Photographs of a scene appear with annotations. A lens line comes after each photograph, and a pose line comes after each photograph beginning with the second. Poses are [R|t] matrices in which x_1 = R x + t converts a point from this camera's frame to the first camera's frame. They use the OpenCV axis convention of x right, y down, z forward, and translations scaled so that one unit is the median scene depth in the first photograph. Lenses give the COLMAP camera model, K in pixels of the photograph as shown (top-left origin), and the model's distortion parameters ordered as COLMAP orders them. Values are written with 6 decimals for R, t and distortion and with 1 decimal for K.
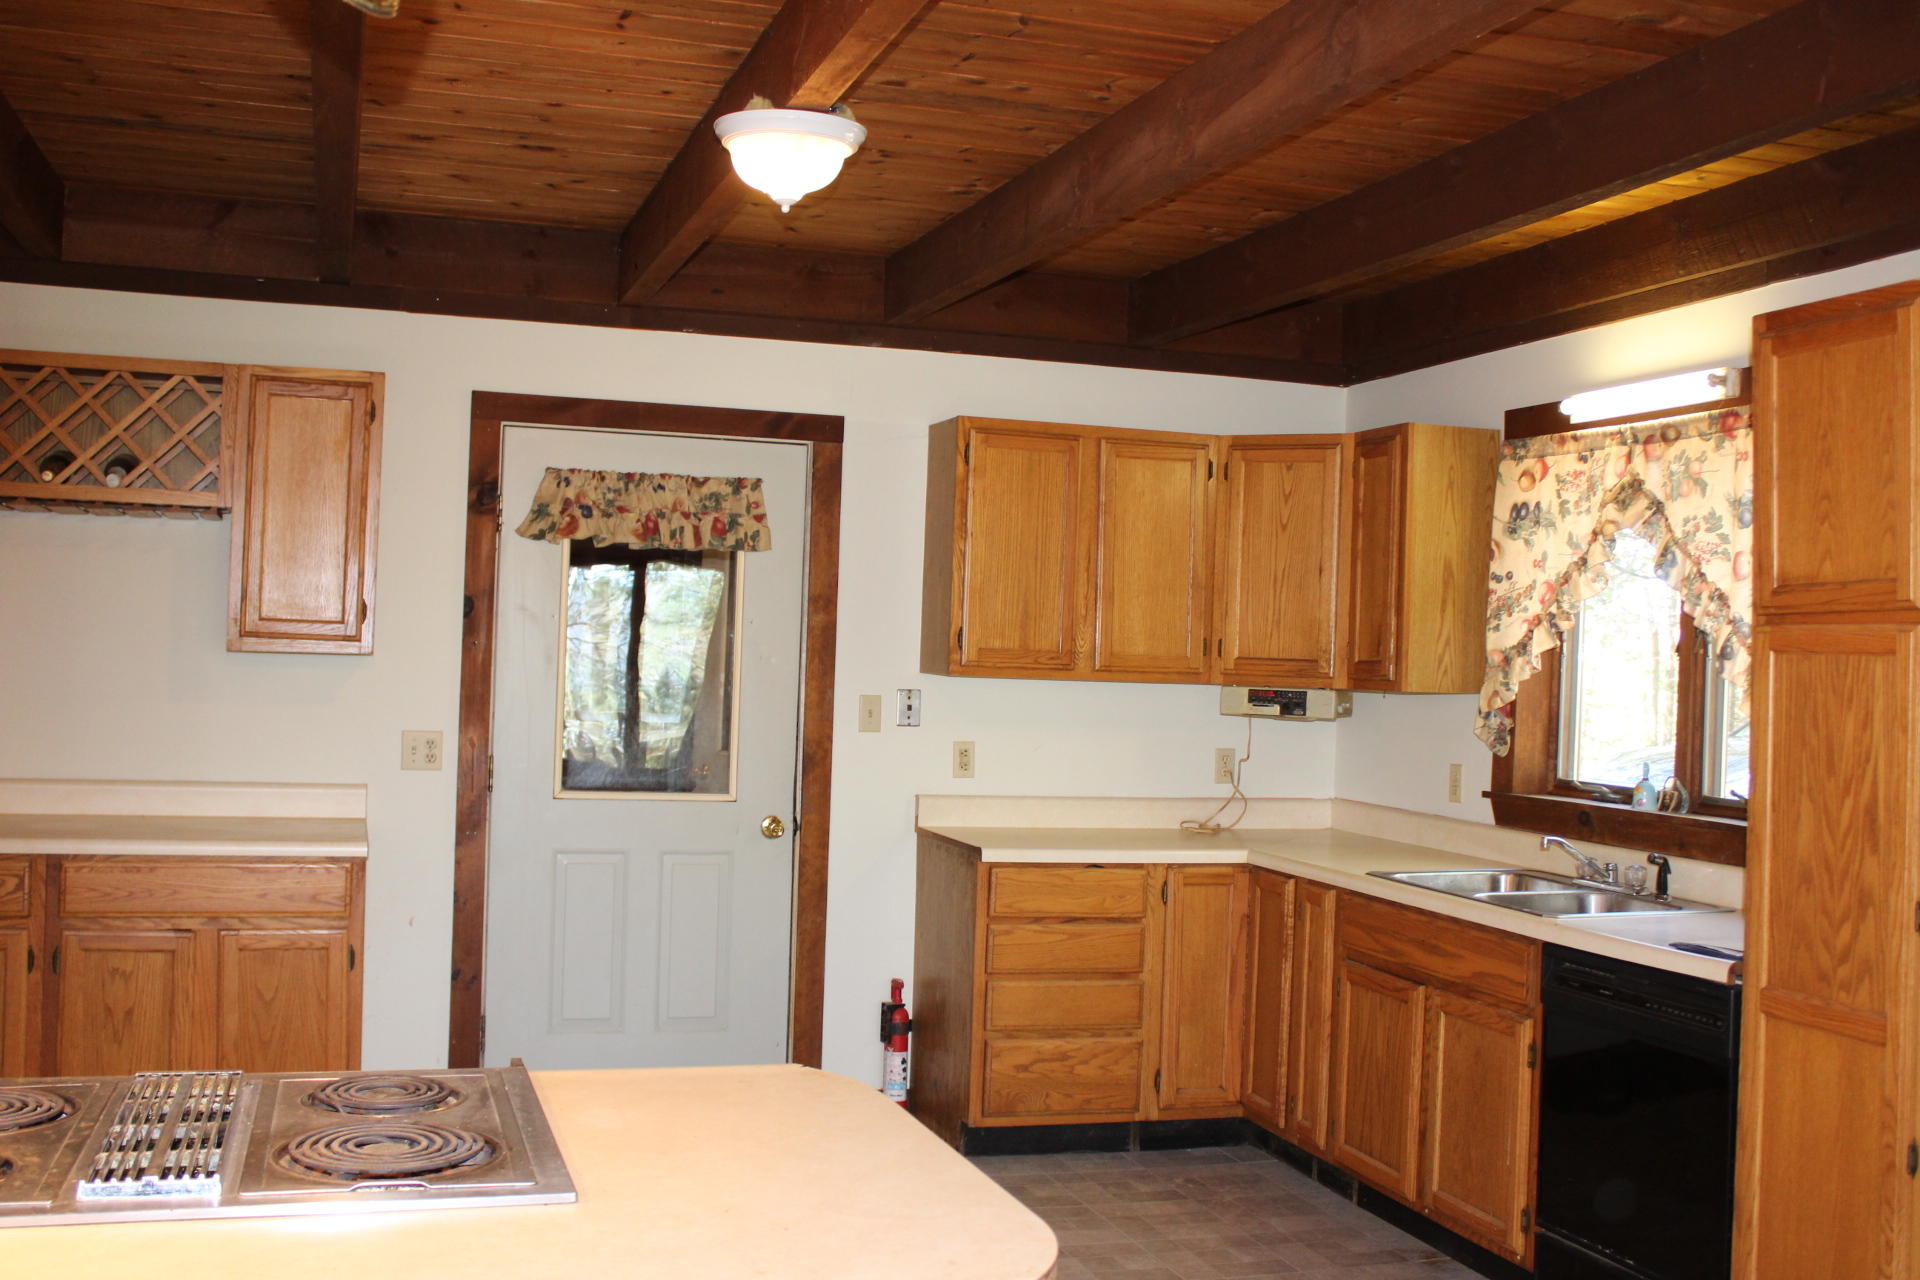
lens RADIAL K [[1923.5, 0, 960.0], [0, 1923.5, 640.0], [0, 0, 1]] dist [-0.146465, 0.220898]
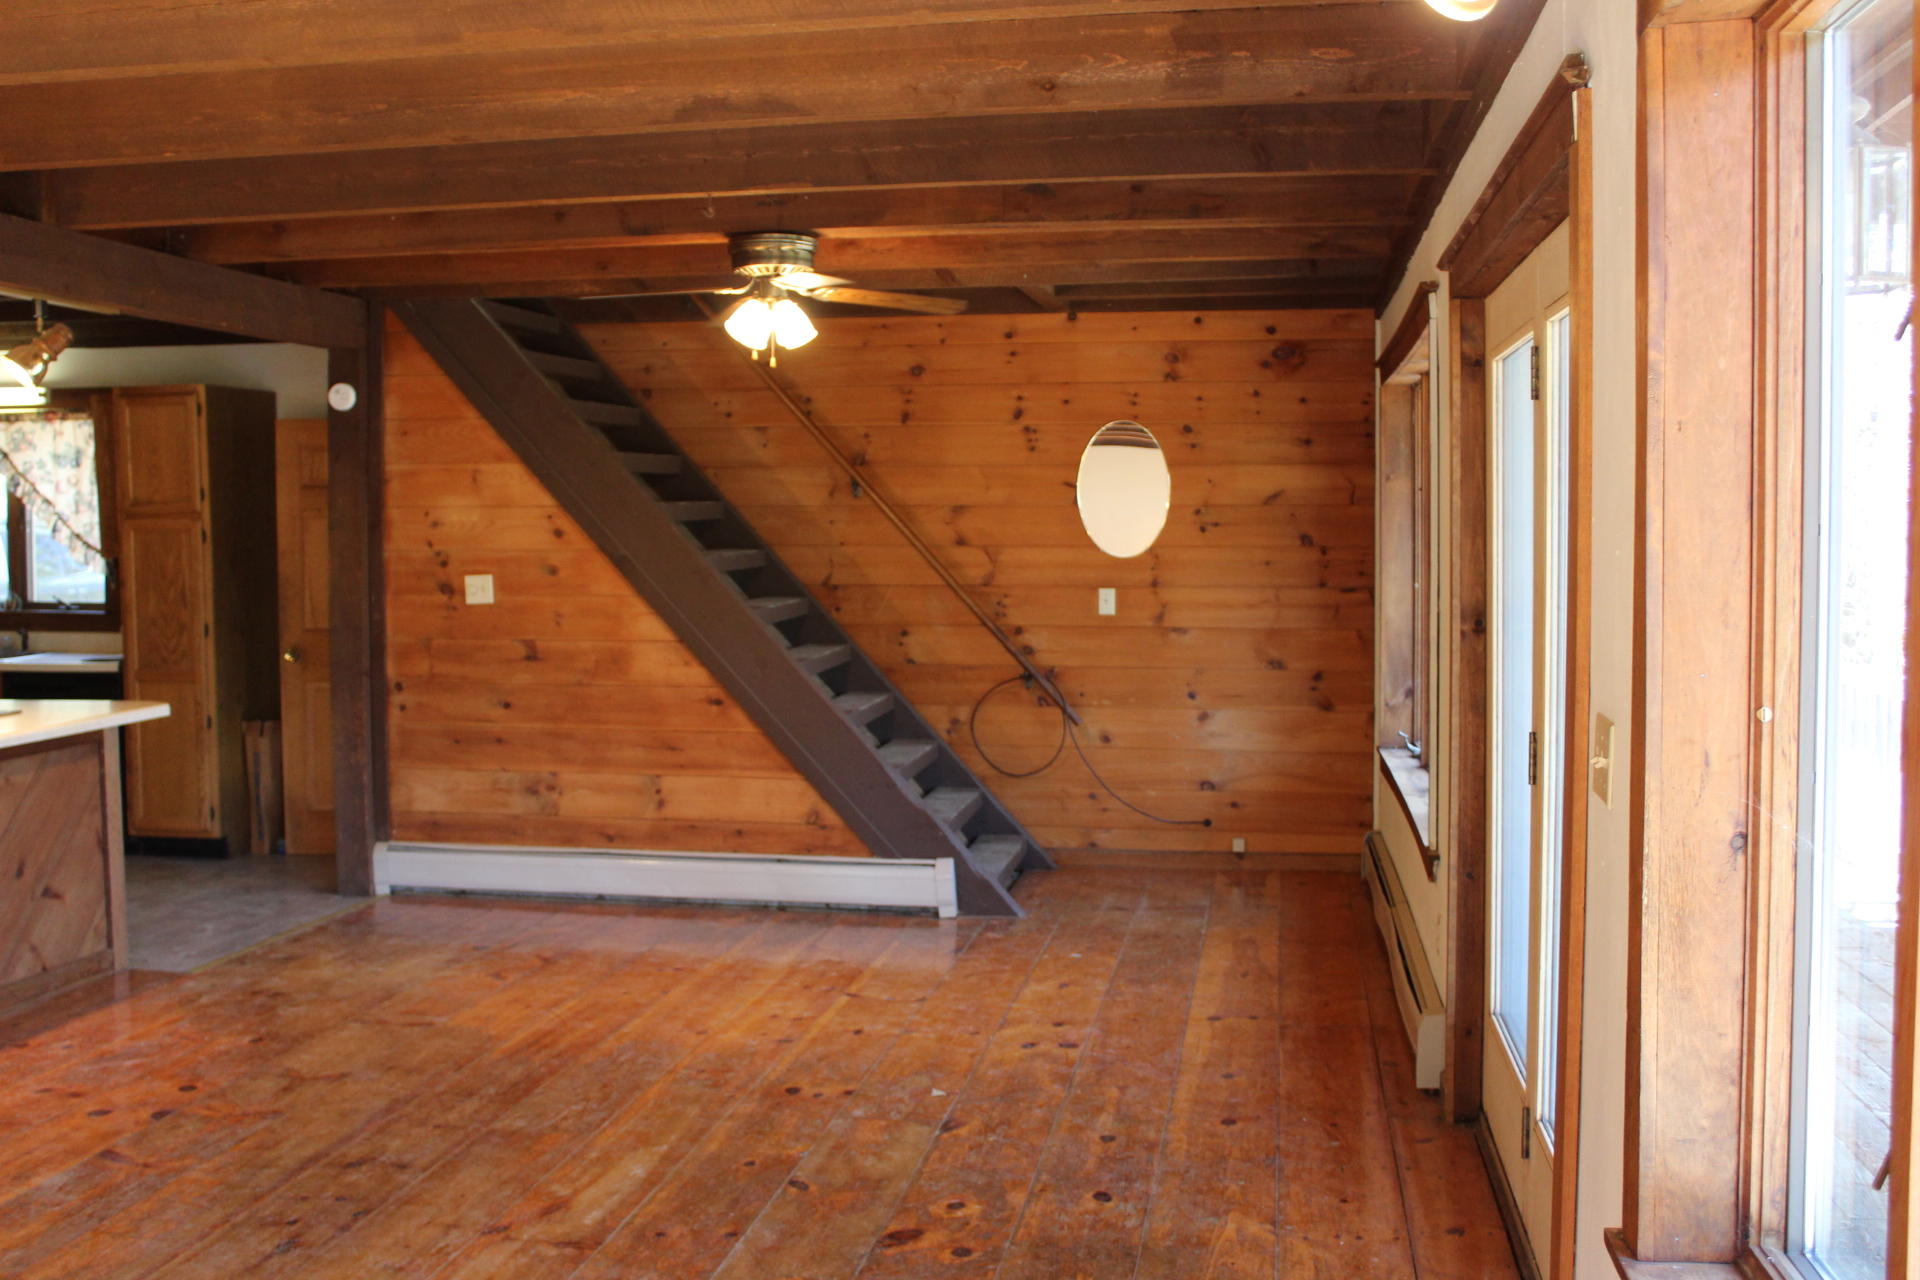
lens RADIAL K [[1923.5, 0, 960.0], [0, 1923.5, 640.0], [0, 0, 1]] dist [-0.146465, 0.220898]
pose [[0.461076, -0.088592, 0.882927, -0.870294], [0.010267, 0.995470, 0.094523, -0.050833], [-0.887301, -0.034518, 0.459897, -0.747876]]
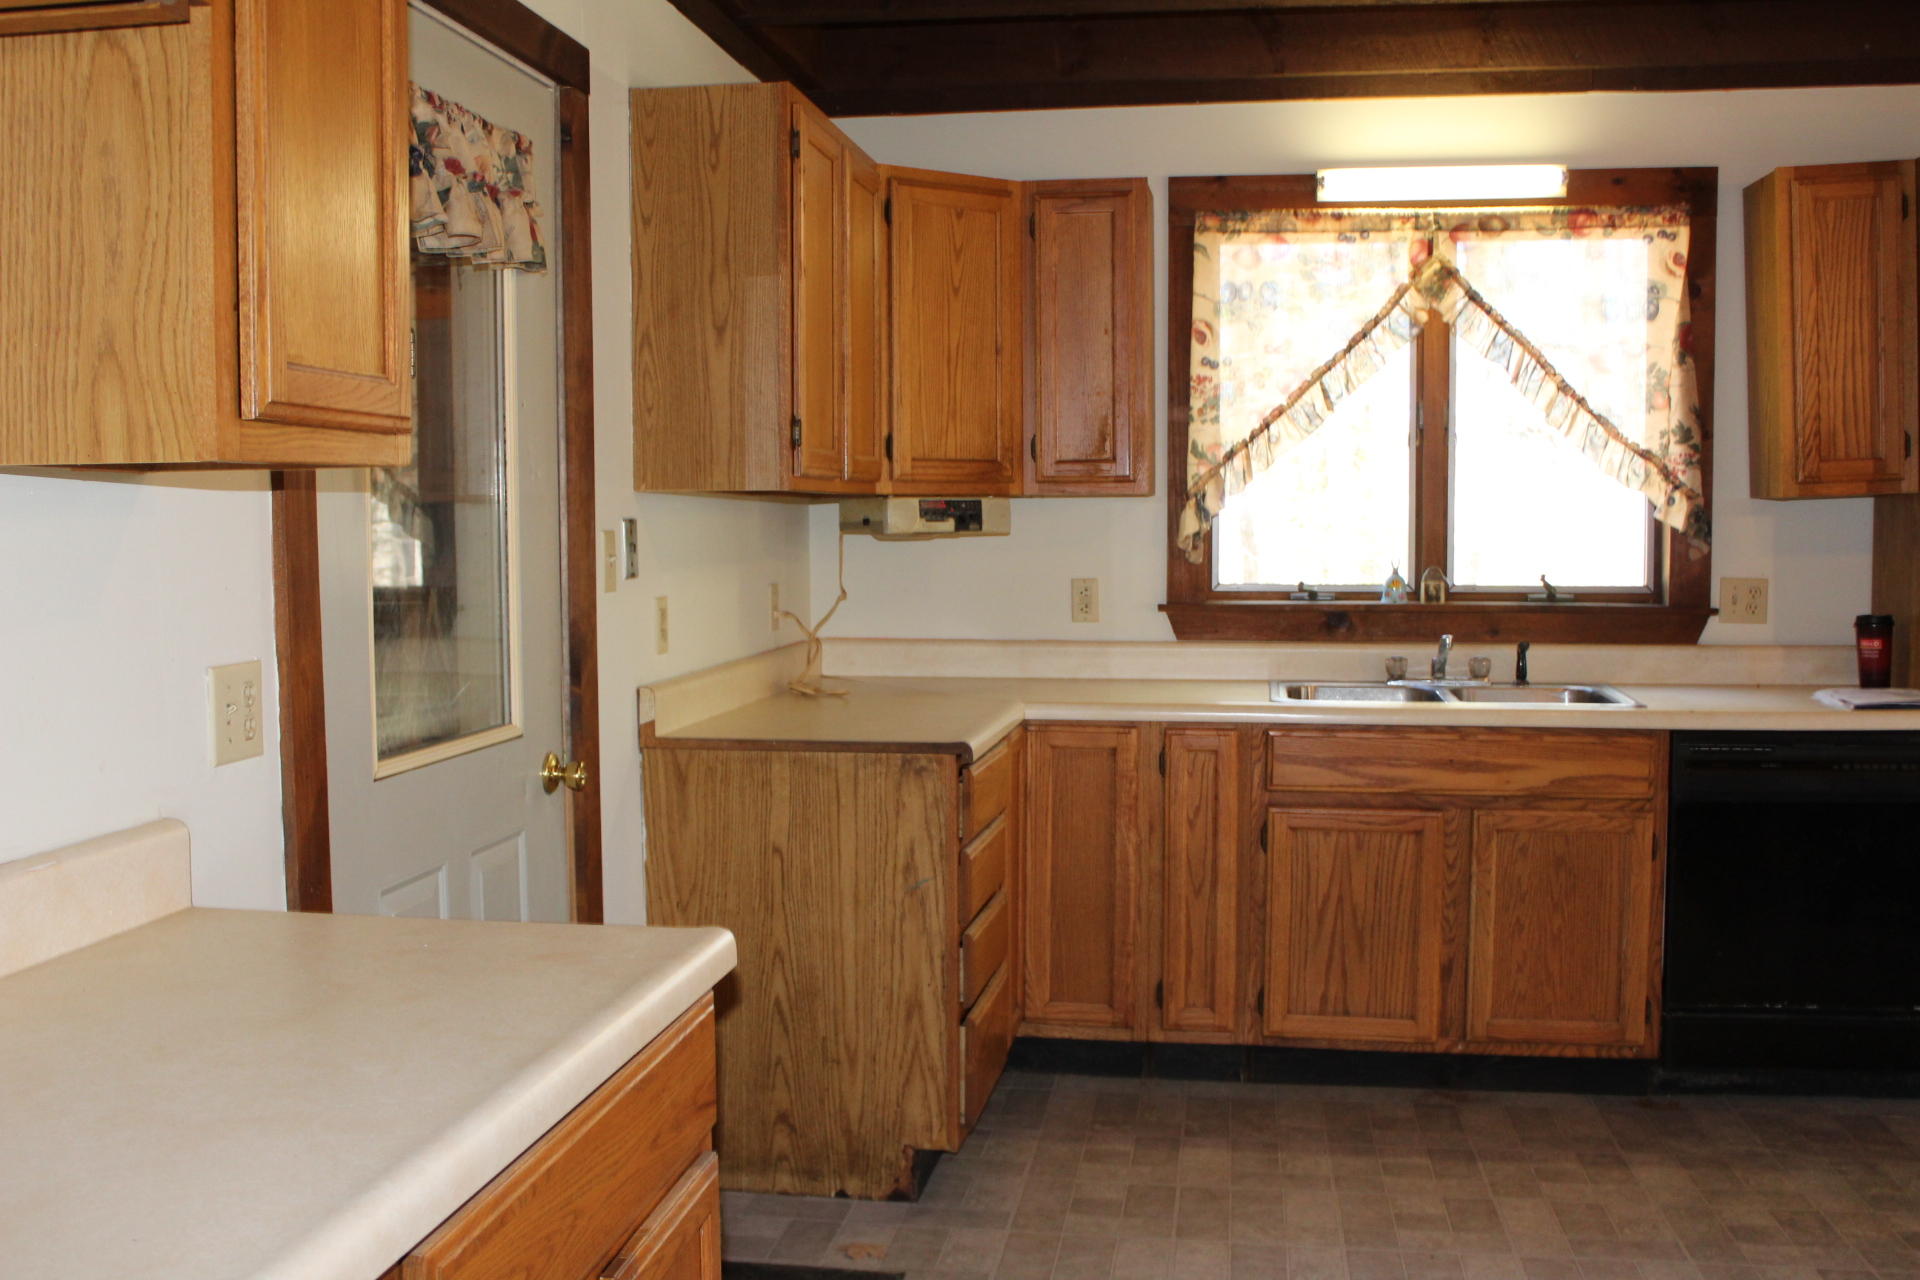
lens RADIAL K [[1923.5, 0, 960.0], [0, 1923.5, 640.0], [0, 0, 1]] dist [-0.146465, 0.220898]
pose [[0.457968, -0.091563, 0.884241, -0.625458], [0.013640, 0.995288, 0.095997, 0.009275], [-0.888864, -0.031902, 0.457059, 0.745244]]
